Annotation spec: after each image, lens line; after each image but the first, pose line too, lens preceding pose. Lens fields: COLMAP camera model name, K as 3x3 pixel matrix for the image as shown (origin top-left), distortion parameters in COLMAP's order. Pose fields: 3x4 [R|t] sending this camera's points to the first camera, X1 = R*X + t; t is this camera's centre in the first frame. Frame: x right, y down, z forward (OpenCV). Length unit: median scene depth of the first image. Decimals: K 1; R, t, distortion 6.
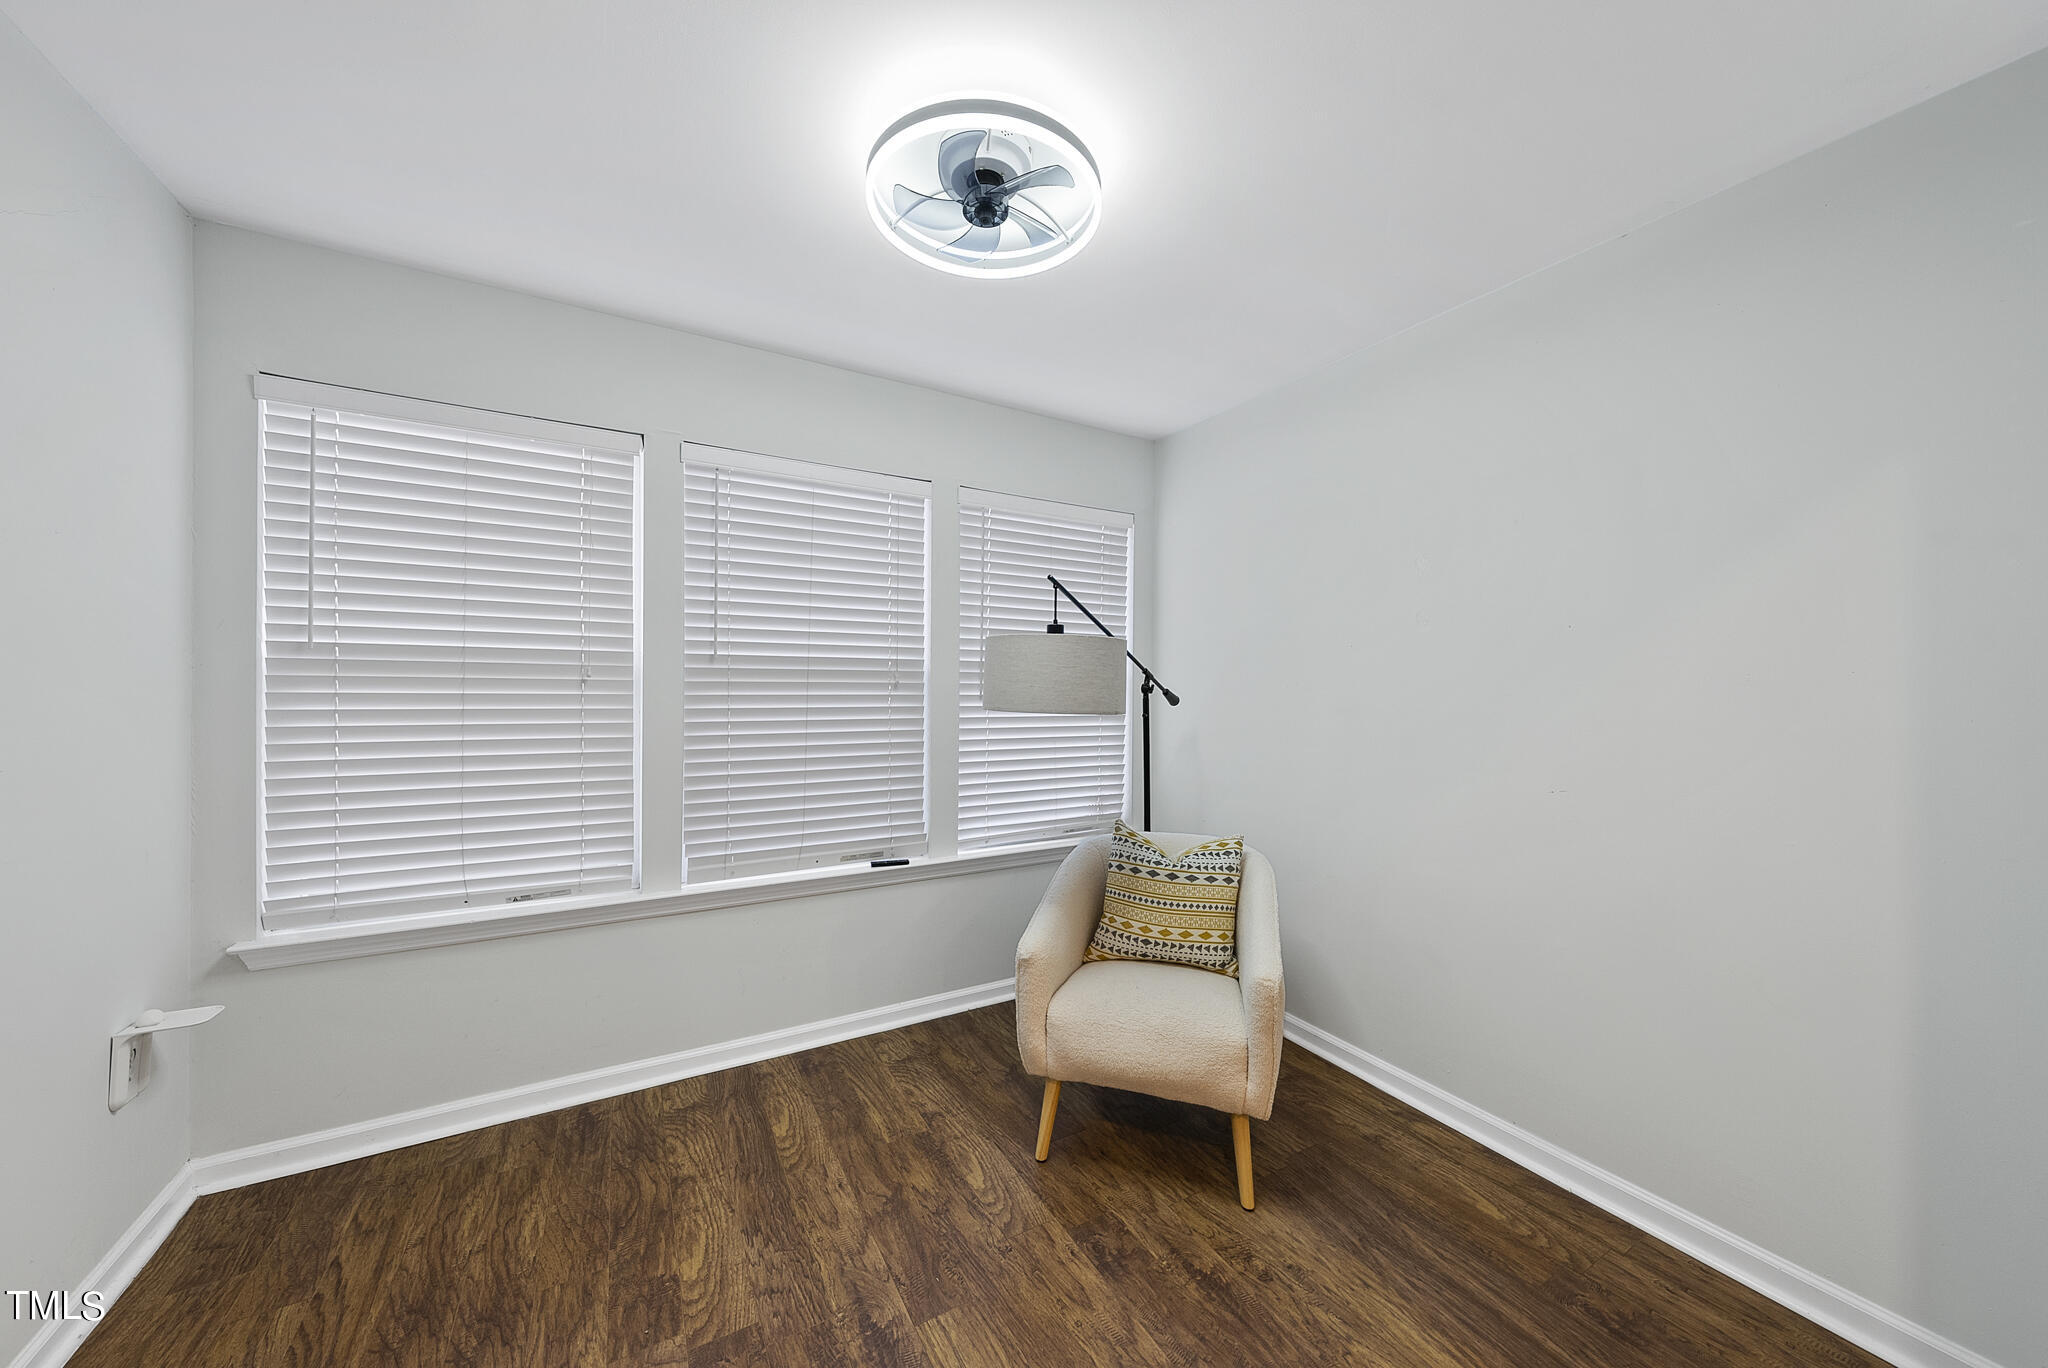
lens RADIAL K [[720.9, 0, 1035.7], [0, 720.9, 683.9], [0, 0, 1]] dist [0.000673, -0.000715]
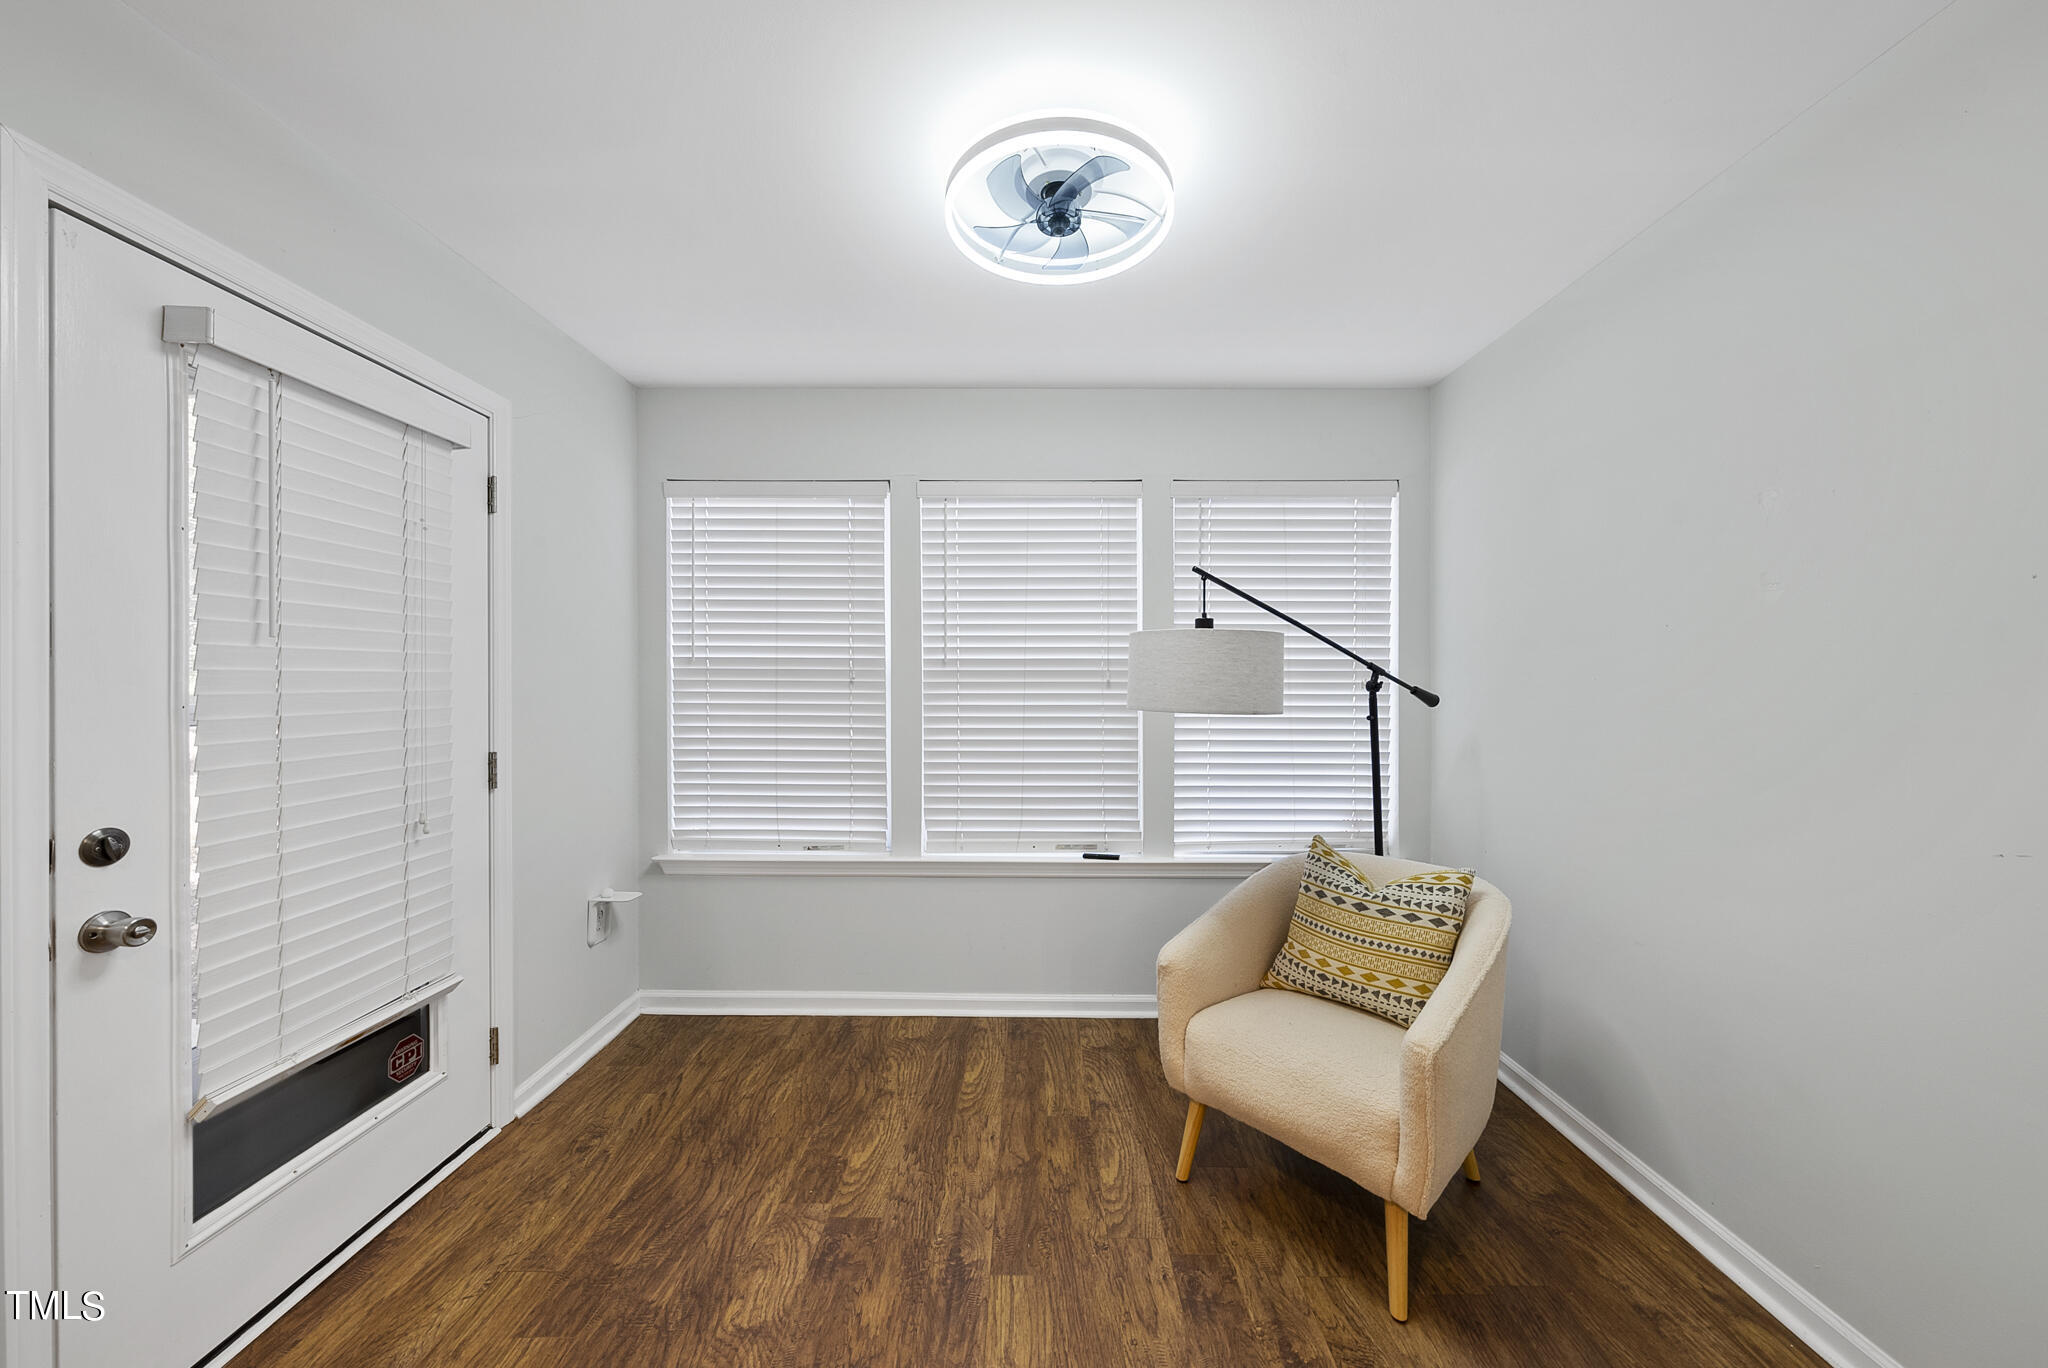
lens RADIAL K [[731.3, 0, 1024.0], [0, 731.3, 684.0], [0, 0, 1]] dist [-0.000743, 0.000041]
pose [[0.857290, -0.006050, -0.514798, 0.339761], [0.006482, 0.999979, -0.000958, 0.002709], [0.514792, -0.002515, 0.857311, 0.064907]]
